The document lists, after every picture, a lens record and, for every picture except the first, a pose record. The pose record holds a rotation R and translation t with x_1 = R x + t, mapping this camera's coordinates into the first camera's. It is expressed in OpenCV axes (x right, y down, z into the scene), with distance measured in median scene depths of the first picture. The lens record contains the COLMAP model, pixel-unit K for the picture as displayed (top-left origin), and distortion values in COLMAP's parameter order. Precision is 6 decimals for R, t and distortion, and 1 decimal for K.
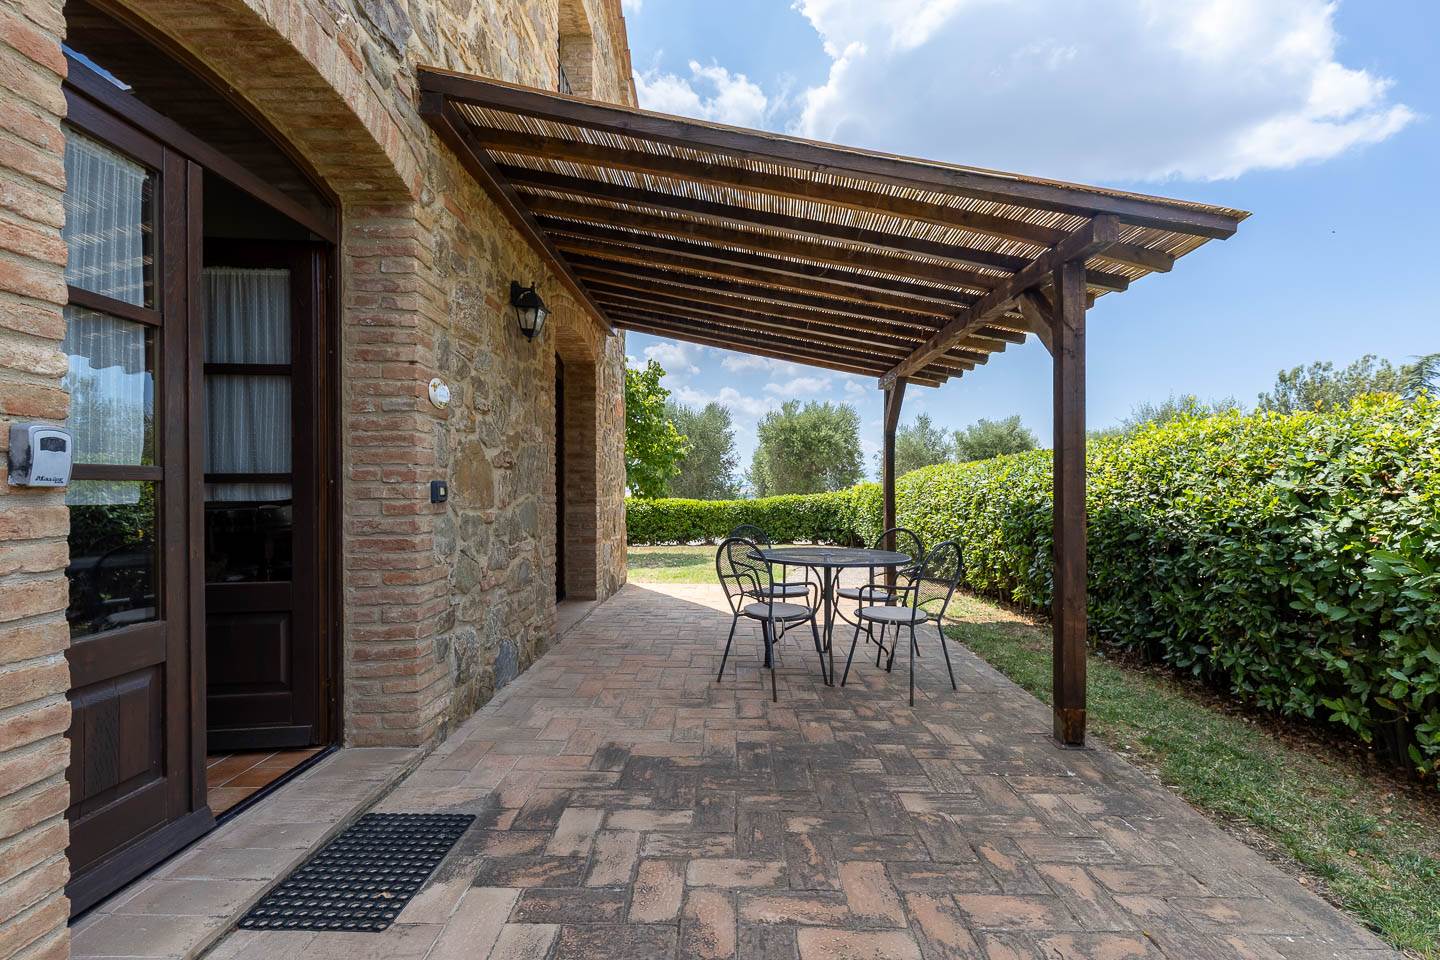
lens RADIAL K [[646.8, 0, 726.1], [0, 646.8, 489.4], [0, 0, 1]] dist [0.000389, 0.001699]
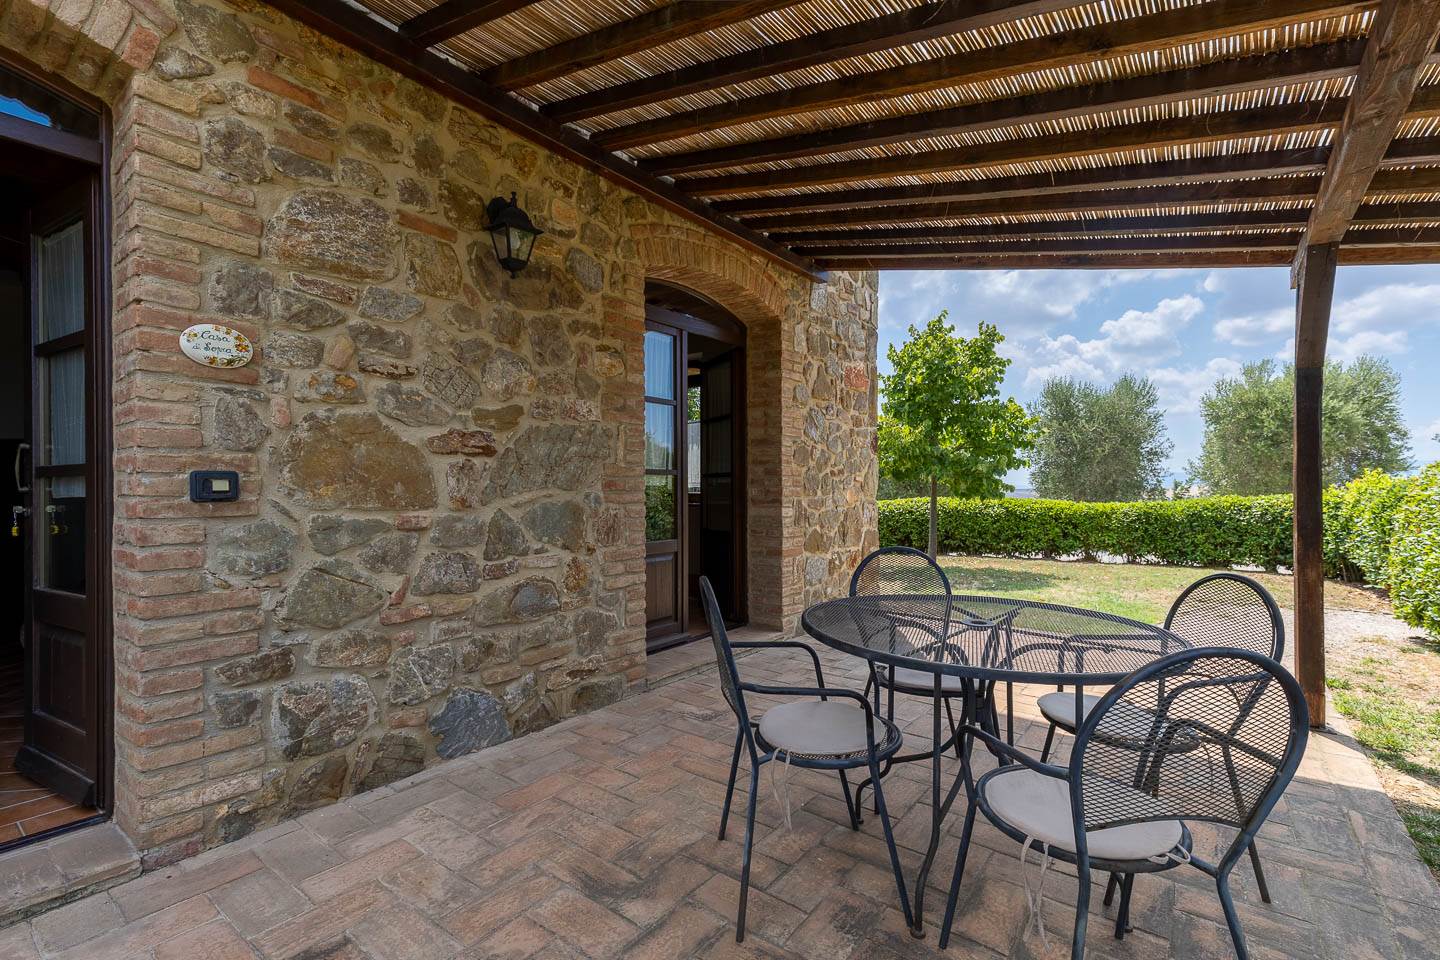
lens RADIAL K [[646.8, 0, 727.1], [0, 646.8, 489.7], [0, 0, 1]] dist [0.000389, 0.001699]
pose [[0.807092, 0.003601, -0.590414, 0.193674], [-0.002080, 0.999993, 0.003256, 0.002010], [0.590421, -0.001399, 0.807094, 0.352117]]
